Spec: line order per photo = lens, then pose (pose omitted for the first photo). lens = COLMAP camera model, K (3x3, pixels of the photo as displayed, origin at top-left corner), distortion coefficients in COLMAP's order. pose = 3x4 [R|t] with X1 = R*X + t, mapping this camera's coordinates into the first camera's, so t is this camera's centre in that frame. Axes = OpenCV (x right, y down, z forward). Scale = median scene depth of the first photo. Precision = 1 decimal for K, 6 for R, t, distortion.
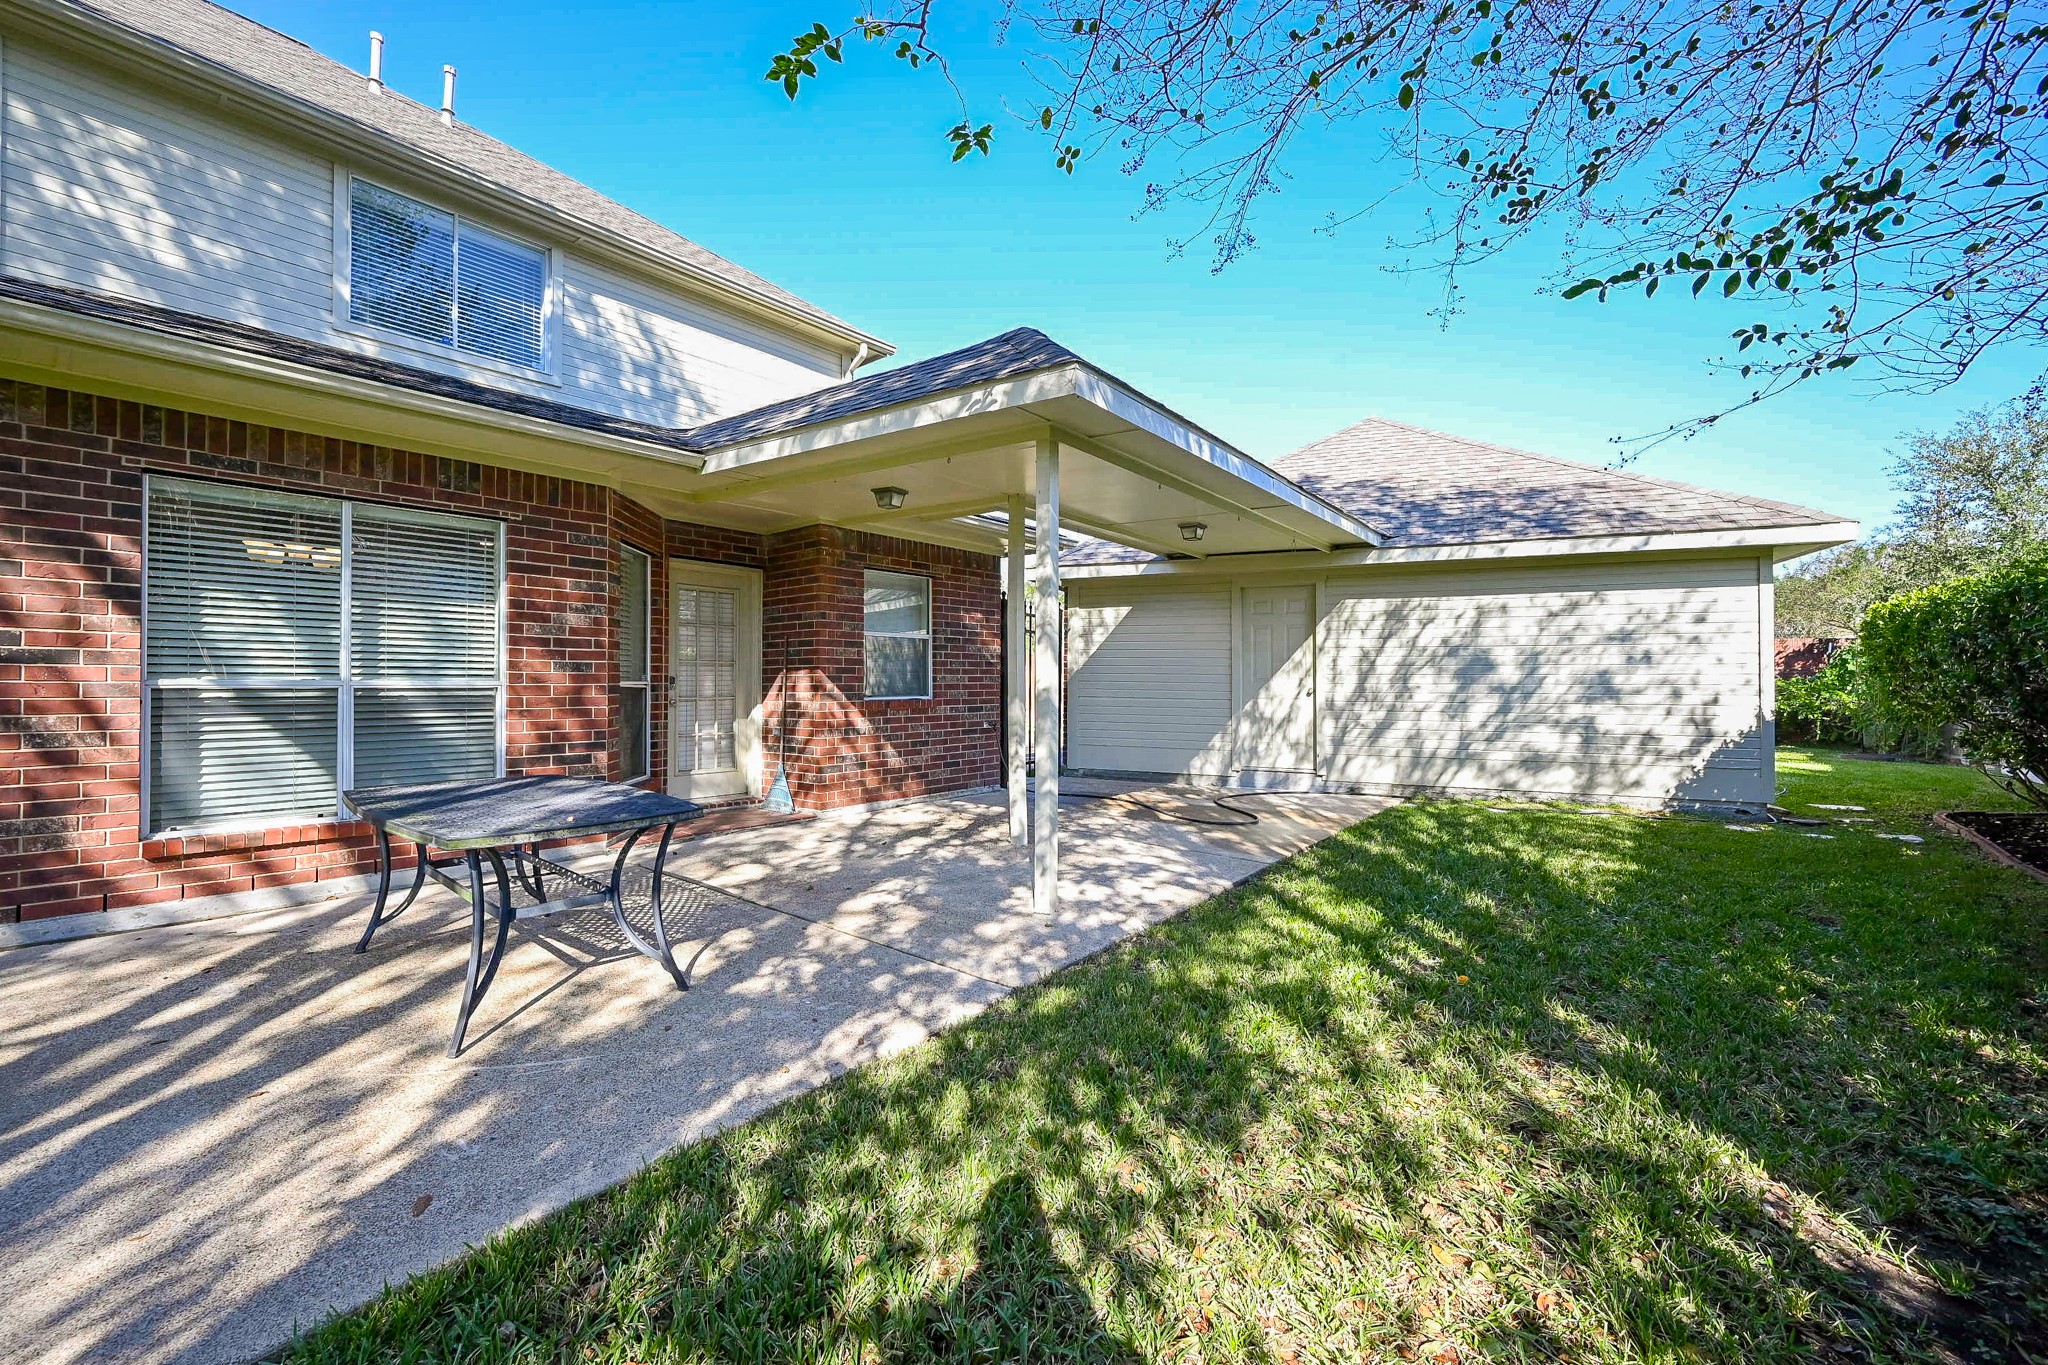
lens RADIAL K [[831.3, 0, 1022.0], [0, 831.3, 675.4], [0, 0, 1]] dist [0.001500, -0.000285]
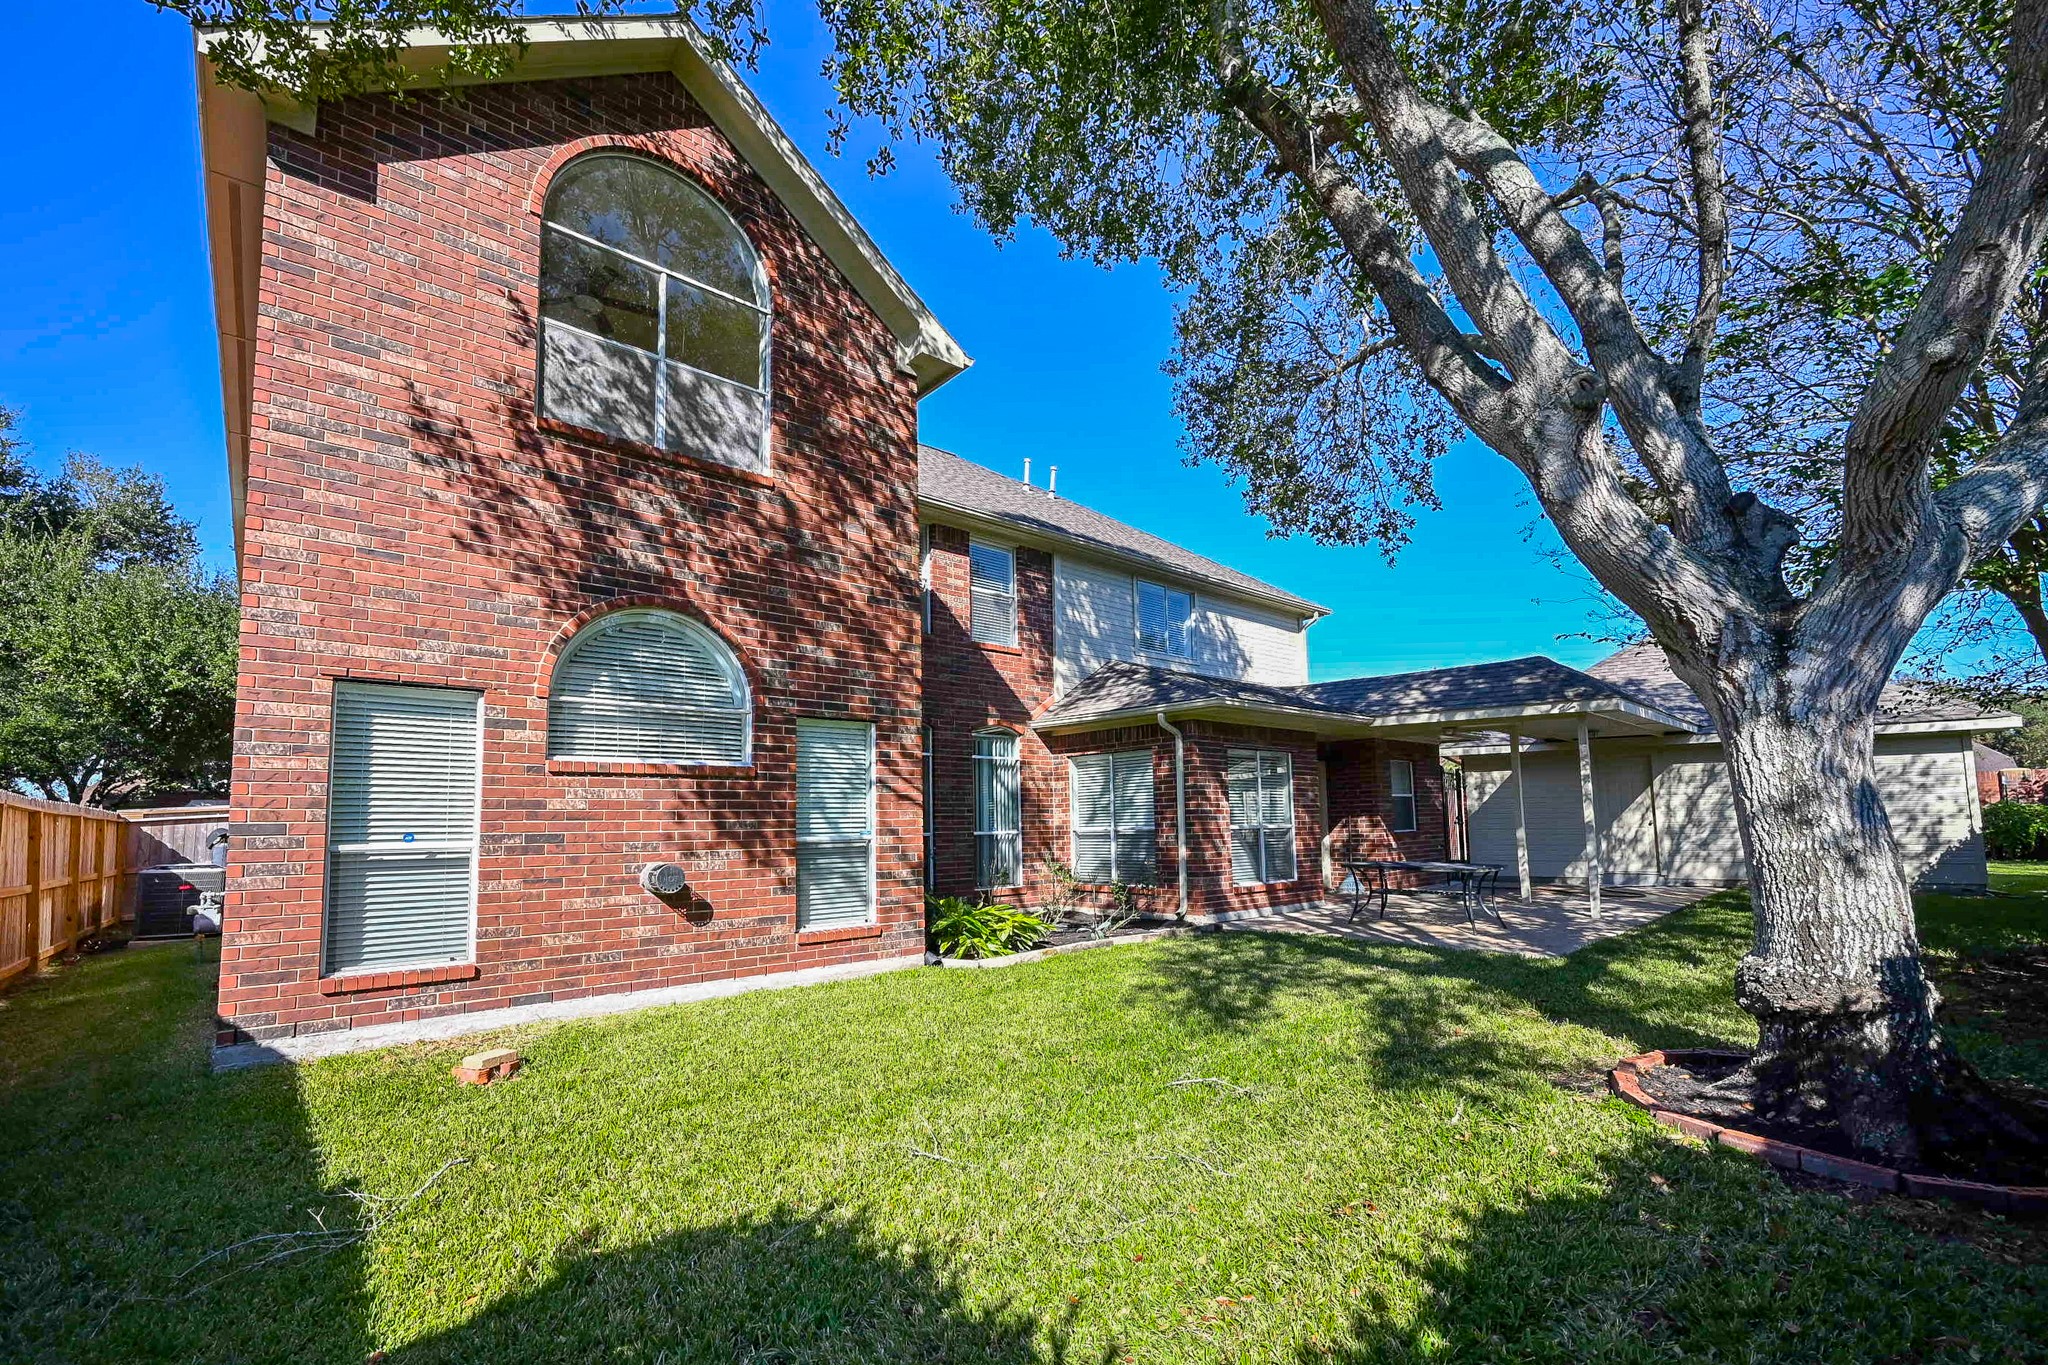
lens RADIAL K [[831.3, 0, 1053.6], [0, 831.3, 760.6], [0, 0, 1]] dist [0.001500, -0.000285]
pose [[0.986302, -0.032799, -0.161654, -0.539241], [0.022334, 0.997561, -0.066137, -0.017889], [0.163429, 0.061620, 0.984629, -0.788221]]
